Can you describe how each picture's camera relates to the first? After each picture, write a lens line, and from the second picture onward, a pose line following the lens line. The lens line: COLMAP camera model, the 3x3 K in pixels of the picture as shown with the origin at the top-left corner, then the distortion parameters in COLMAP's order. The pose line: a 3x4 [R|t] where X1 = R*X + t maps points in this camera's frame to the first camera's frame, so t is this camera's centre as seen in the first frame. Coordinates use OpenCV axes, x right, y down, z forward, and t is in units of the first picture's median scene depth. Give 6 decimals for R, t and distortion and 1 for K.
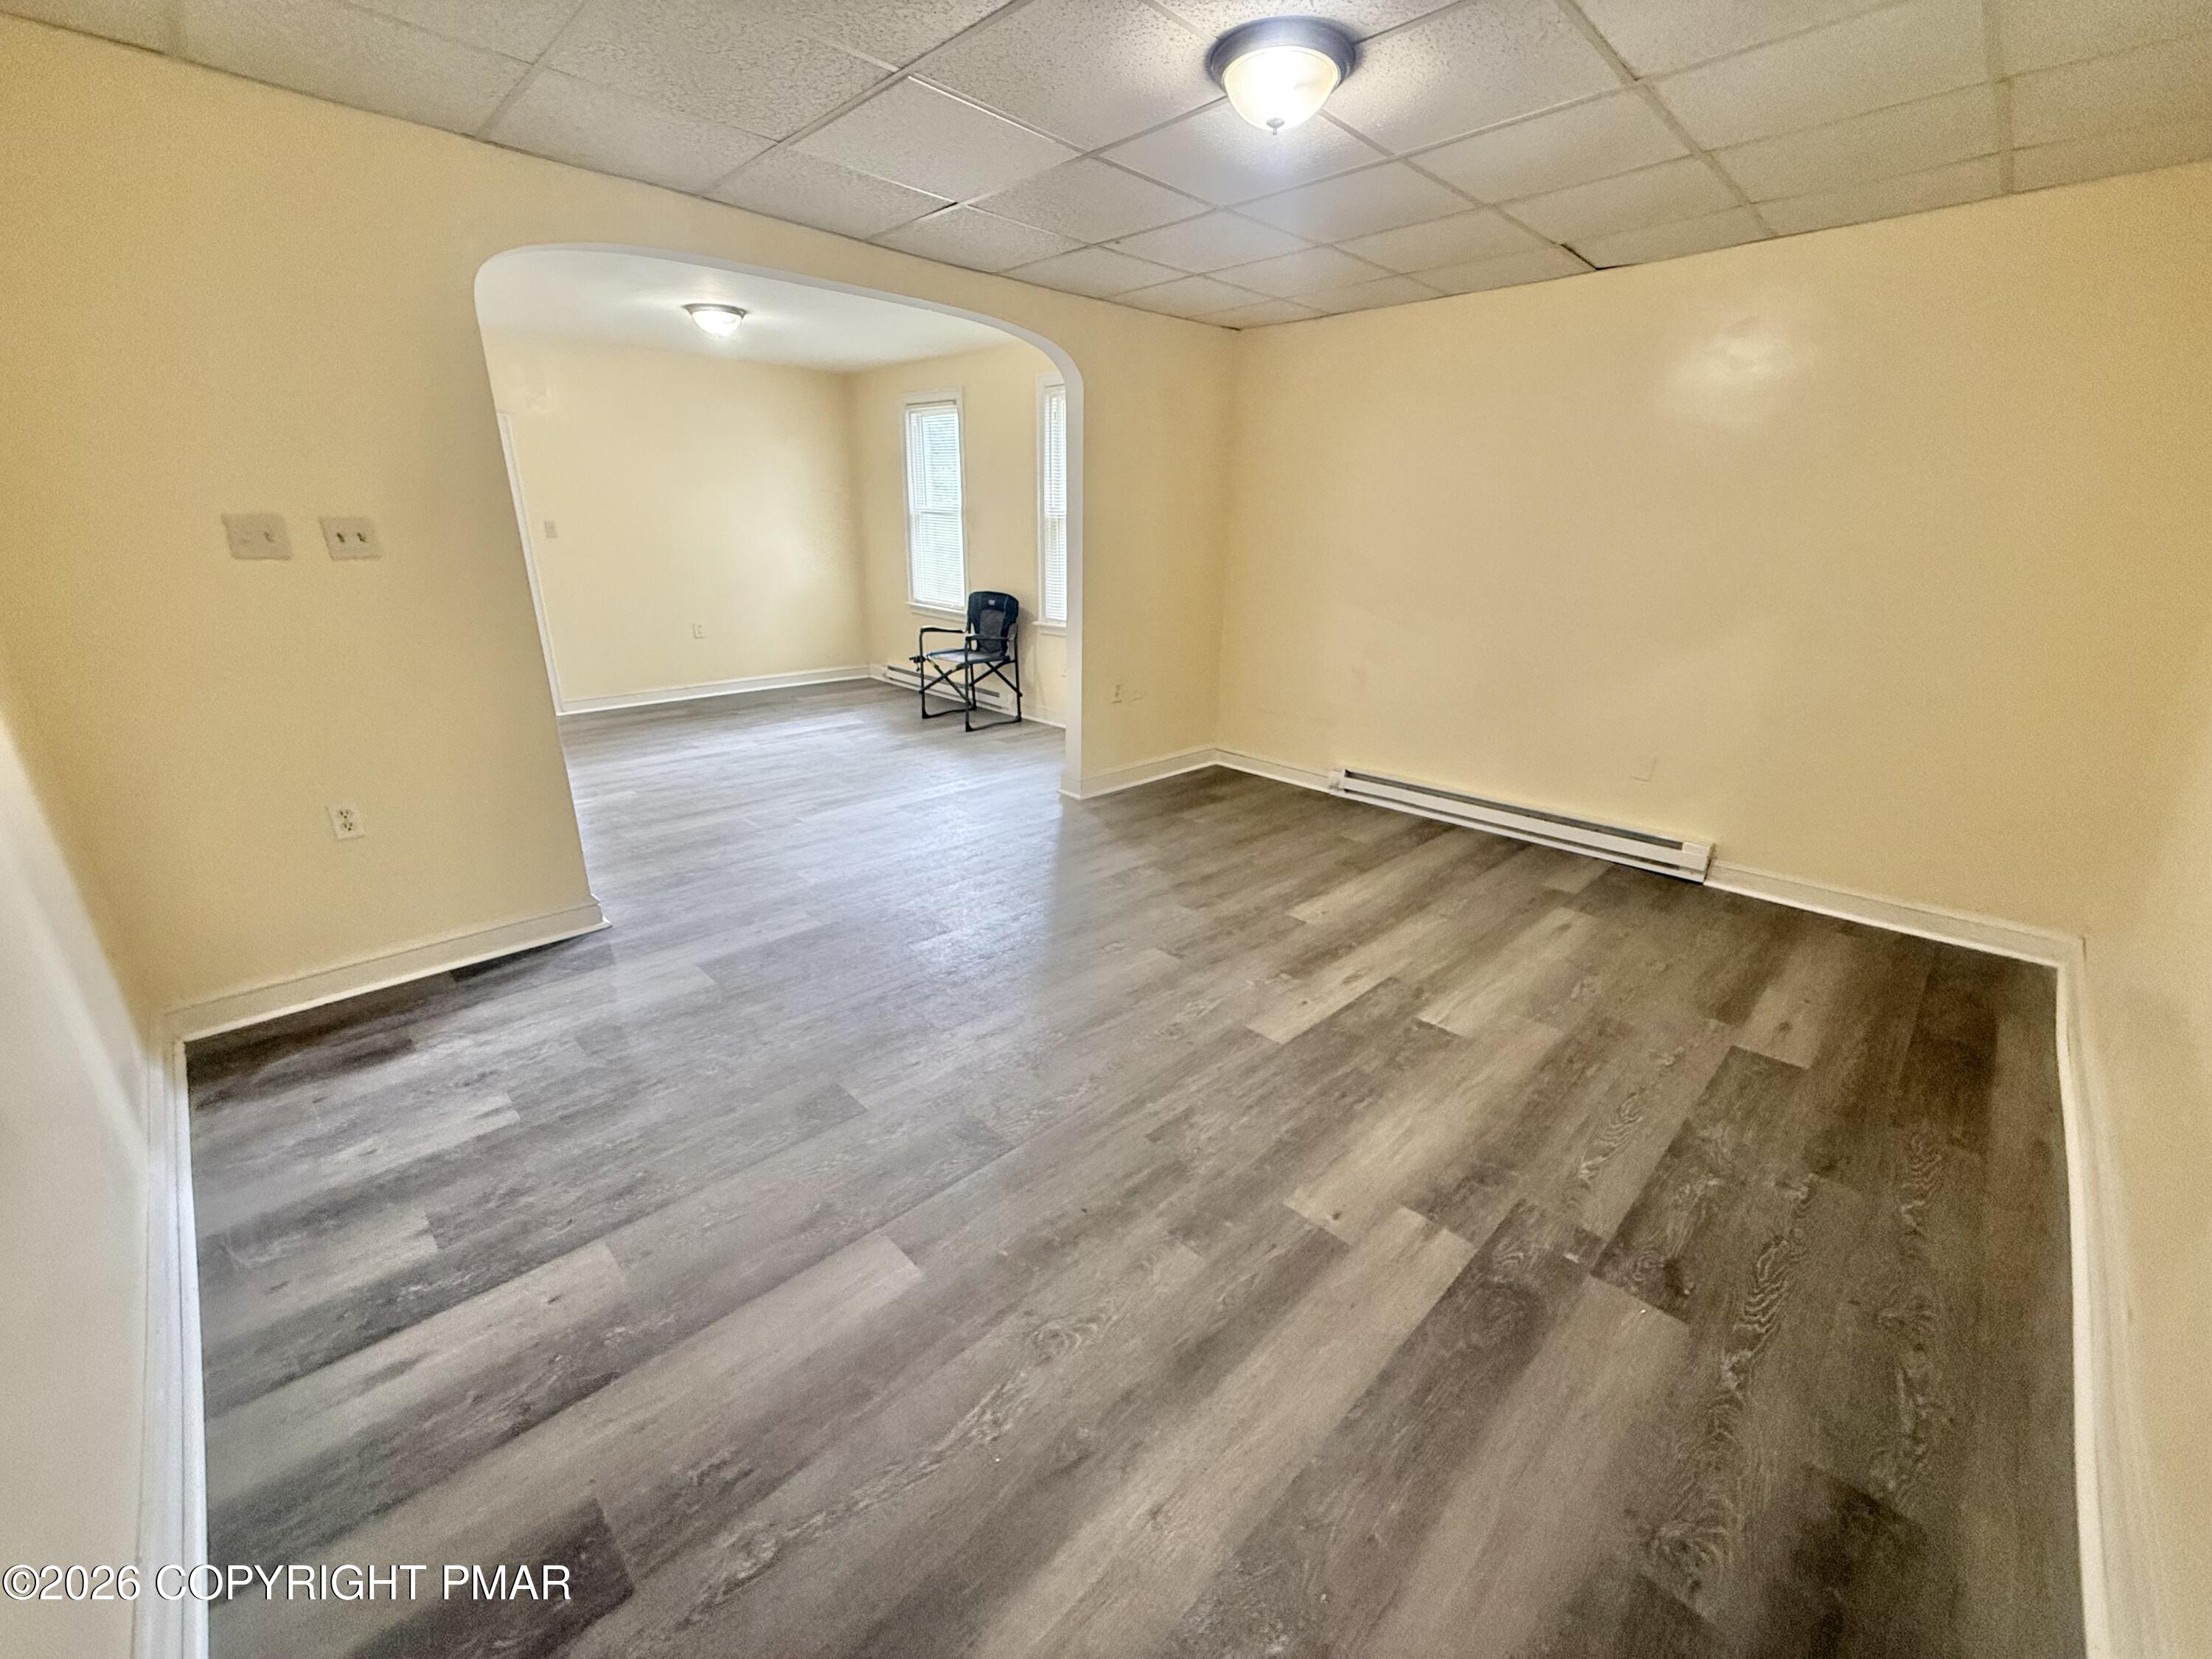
lens RADIAL K [[882.9, 0, 1107.5], [0, 882.9, 831.1], [0, 0, 1]] dist [0.000096, 0.000325]
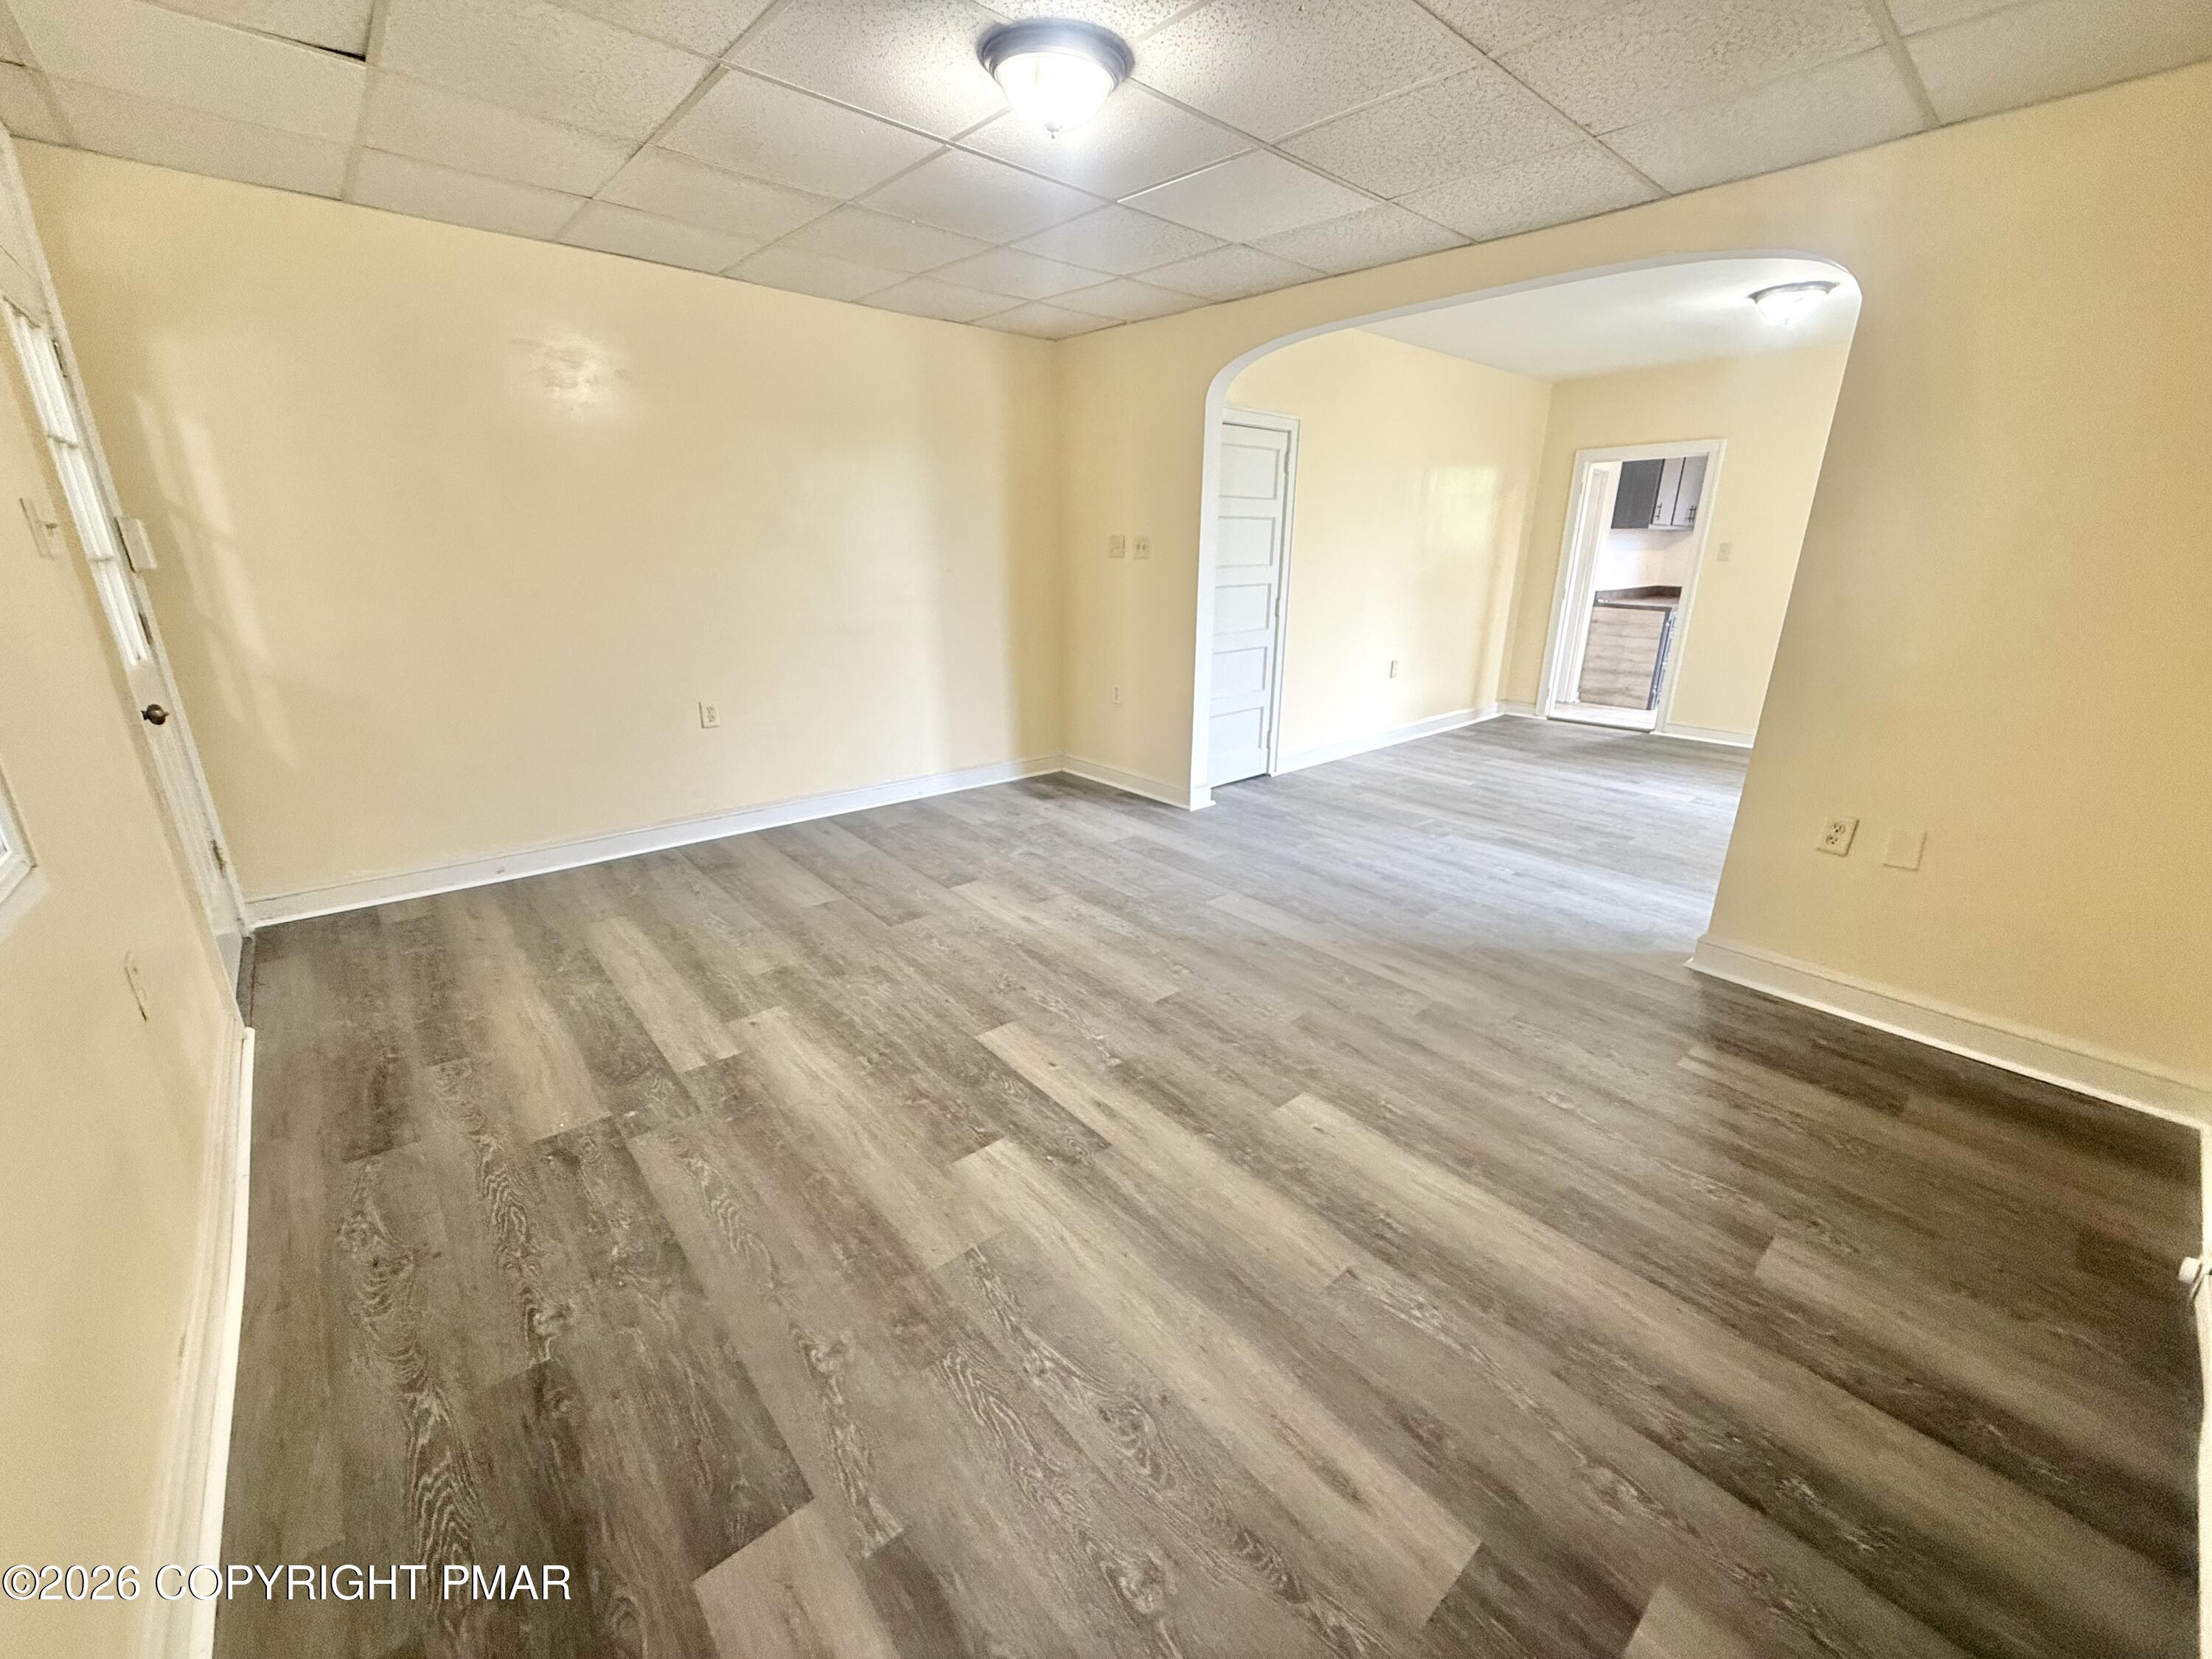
lens RADIAL K [[882.9, 0, 1097.2], [0, 882.9, 835.6], [0, 0, 1]] dist [0.000096, 0.000325]
pose [[-0.072331, 0.305905, -0.949310, 1.116619], [-0.335007, 0.889054, 0.312014, -0.340615], [0.939435, 0.340594, 0.038174, 1.044166]]
